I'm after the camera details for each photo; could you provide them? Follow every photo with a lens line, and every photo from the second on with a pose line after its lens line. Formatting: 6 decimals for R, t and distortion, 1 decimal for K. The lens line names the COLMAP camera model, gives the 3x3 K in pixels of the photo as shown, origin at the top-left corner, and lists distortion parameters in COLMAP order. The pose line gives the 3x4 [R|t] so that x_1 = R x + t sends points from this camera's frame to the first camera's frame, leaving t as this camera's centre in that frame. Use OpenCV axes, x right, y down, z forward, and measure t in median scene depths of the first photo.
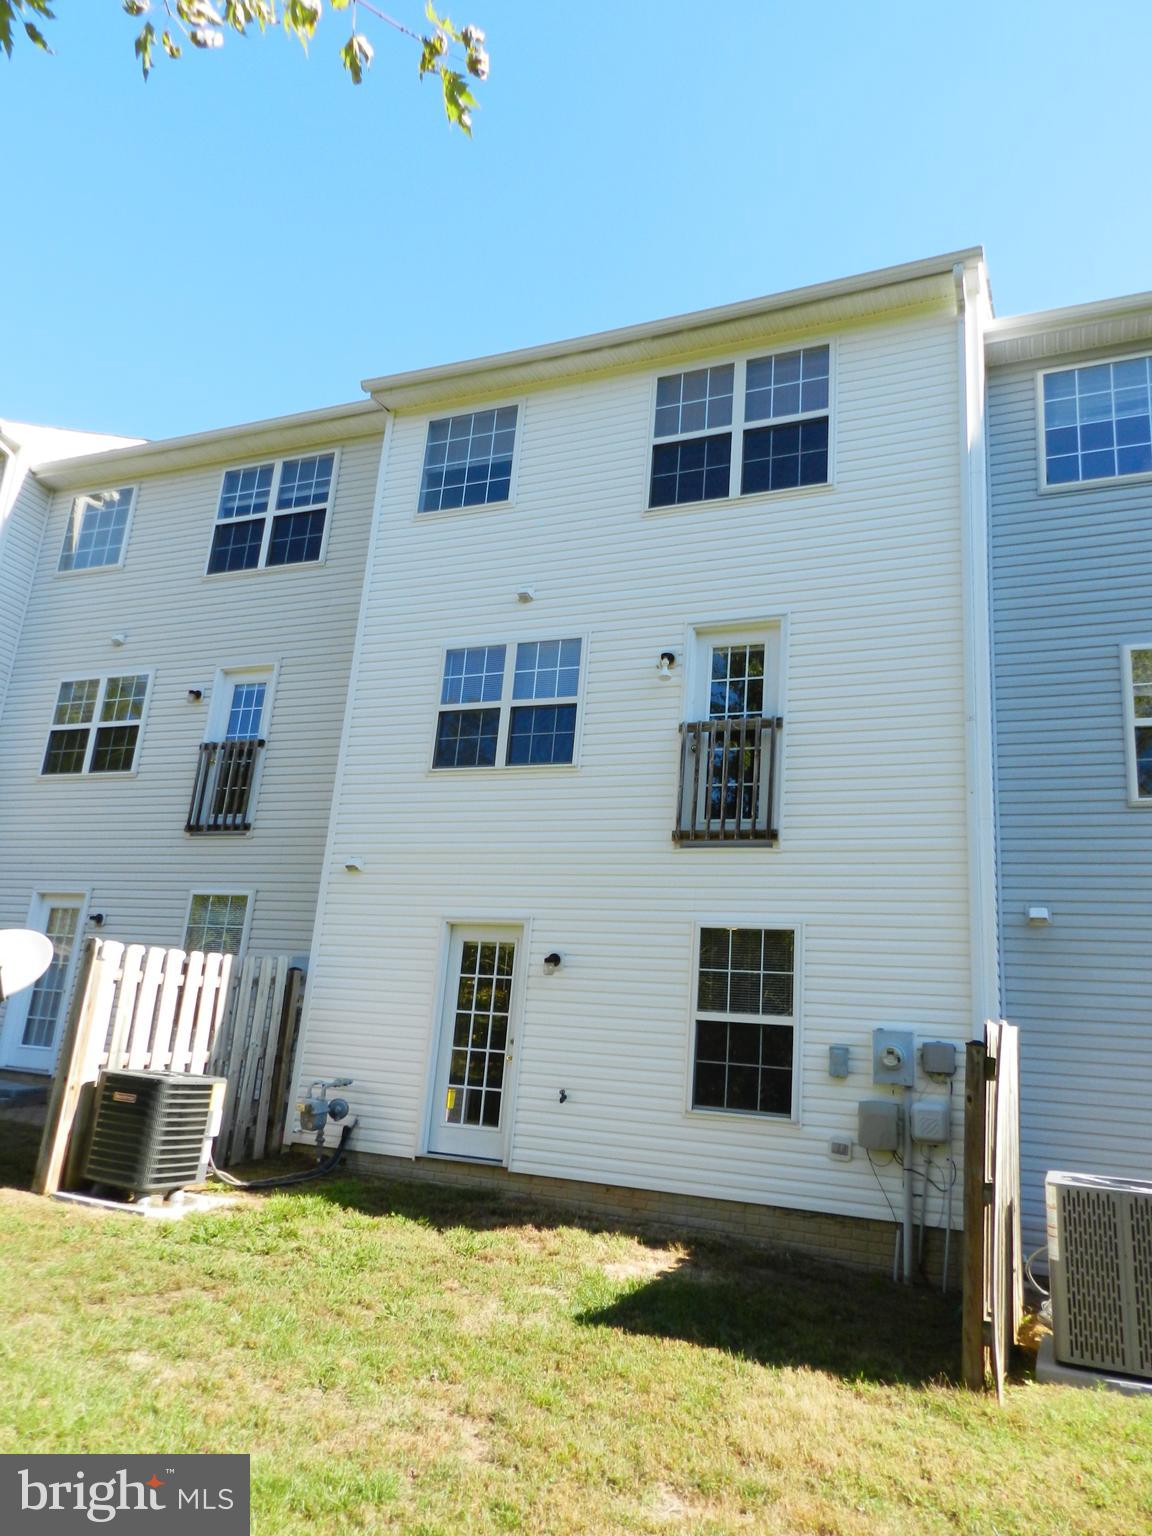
lens RADIAL K [[1049.5, 0, 590.4], [0, 1049.5, 775.7], [0, 0, 1]] dist [0.006429, 0.007306]
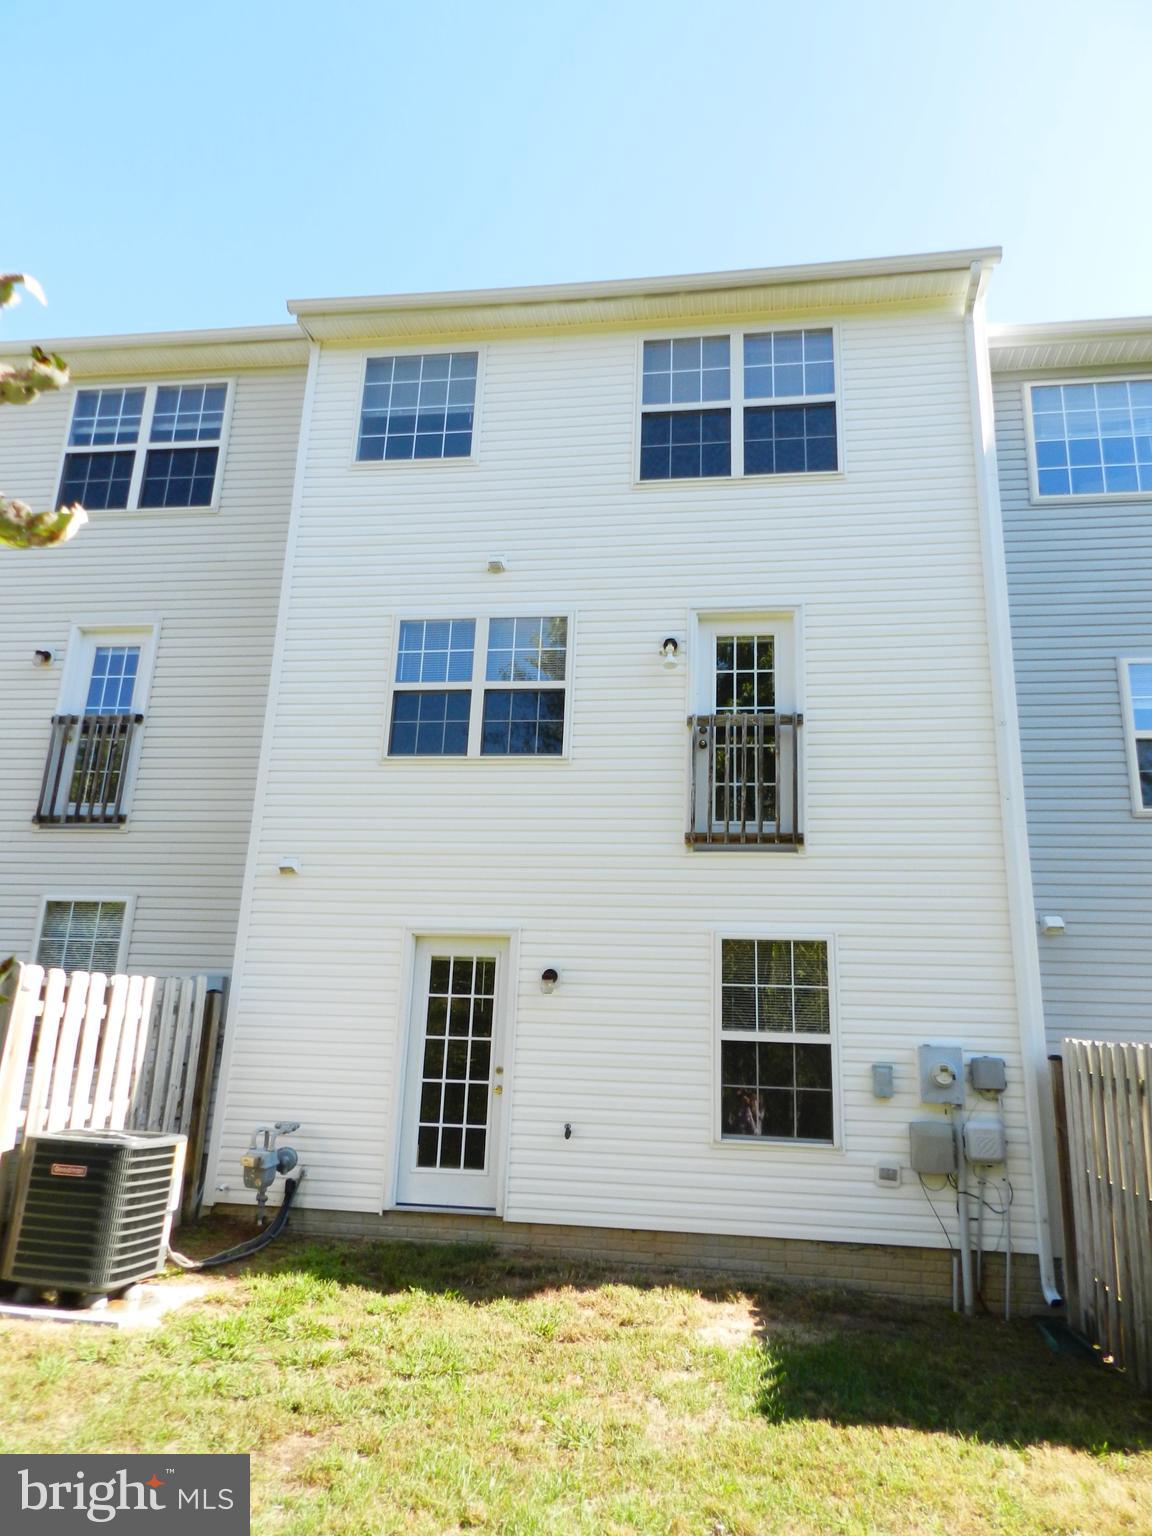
lens RADIAL K [[1049.5, 0, 584.4], [0, 1049.5, 772.6], [0, 0, 1]] dist [0.006429, 0.007306]
pose [[0.967082, 0.030077, 0.252682, -0.230986], [-0.029915, 0.999542, -0.004483, 0.006539], [-0.252701, -0.003224, 0.967539, 0.133152]]
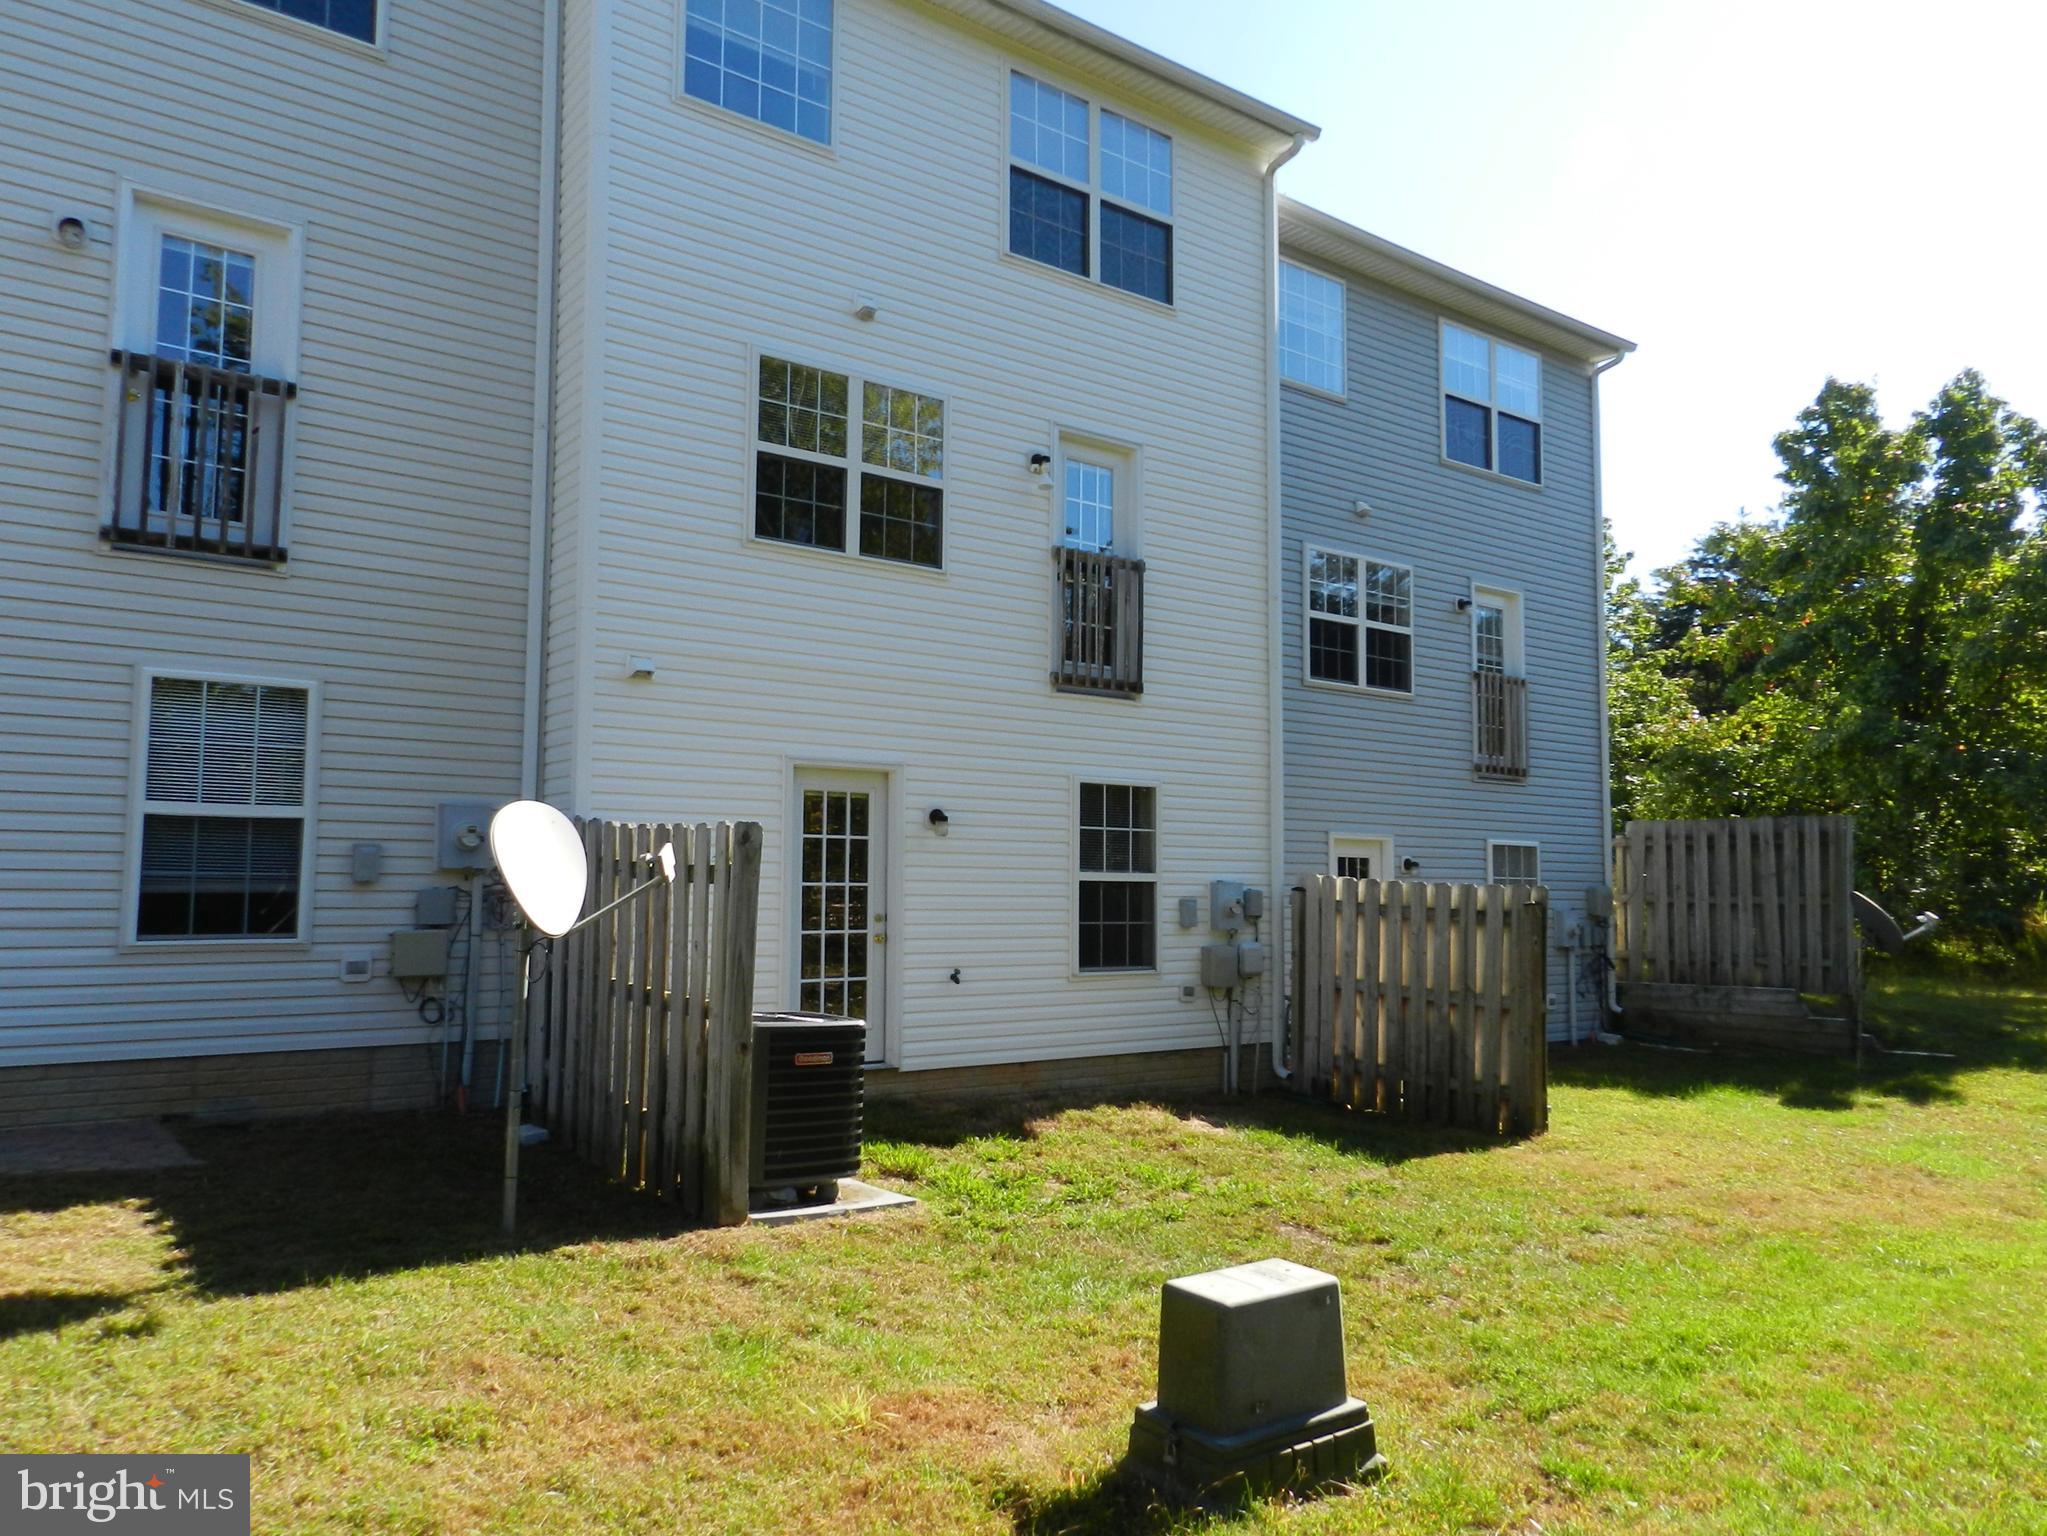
lens RADIAL K [[1398.6, 0, 960.8], [0, 1398.6, 788.7], [0, 0, 1]] dist [0.006429, 0.007306]
pose [[0.530797, -0.008450, 0.847457, -0.923353], [-0.187278, 0.974061, 0.127012, 0.012839], [-0.826548, -0.226128, 0.515446, 0.422542]]
